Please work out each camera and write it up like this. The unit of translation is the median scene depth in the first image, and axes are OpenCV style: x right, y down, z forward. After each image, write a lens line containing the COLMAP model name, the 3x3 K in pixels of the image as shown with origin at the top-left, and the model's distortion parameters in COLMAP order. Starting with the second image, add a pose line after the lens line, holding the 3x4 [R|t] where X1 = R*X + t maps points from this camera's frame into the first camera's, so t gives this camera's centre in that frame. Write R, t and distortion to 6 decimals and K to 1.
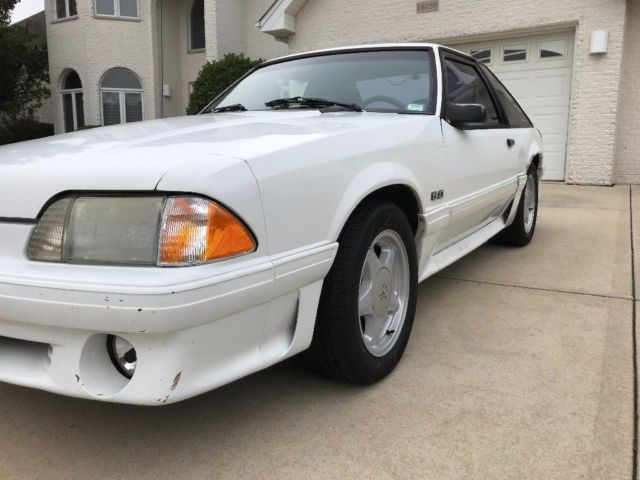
lens RADIAL K [[507.0, 0, 320.0], [0, 507.0, 240.0], [0, 0, 1]] dist [-0.009884, 0.008832]
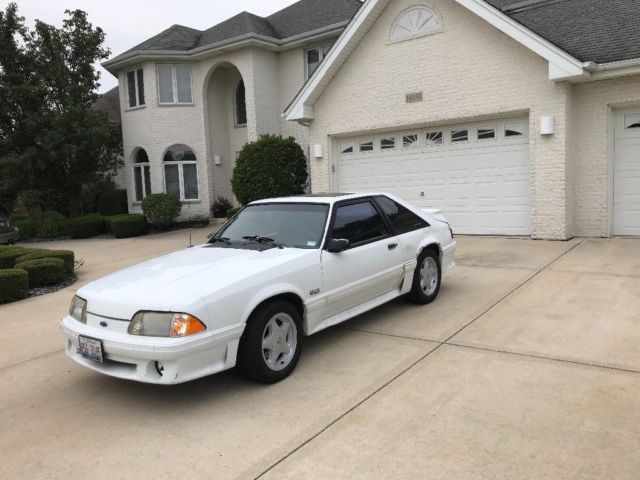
lens RADIAL K [[507.0, 0, 320.0], [0, 507.0, 240.0], [0, 0, 1]] dist [-0.009884, 0.008832]
pose [[0.992700, -0.035446, -0.115284, 0.129461], [0.027769, 0.997330, -0.067536, -0.041587], [0.117370, 0.063842, 0.991034, -0.266824]]
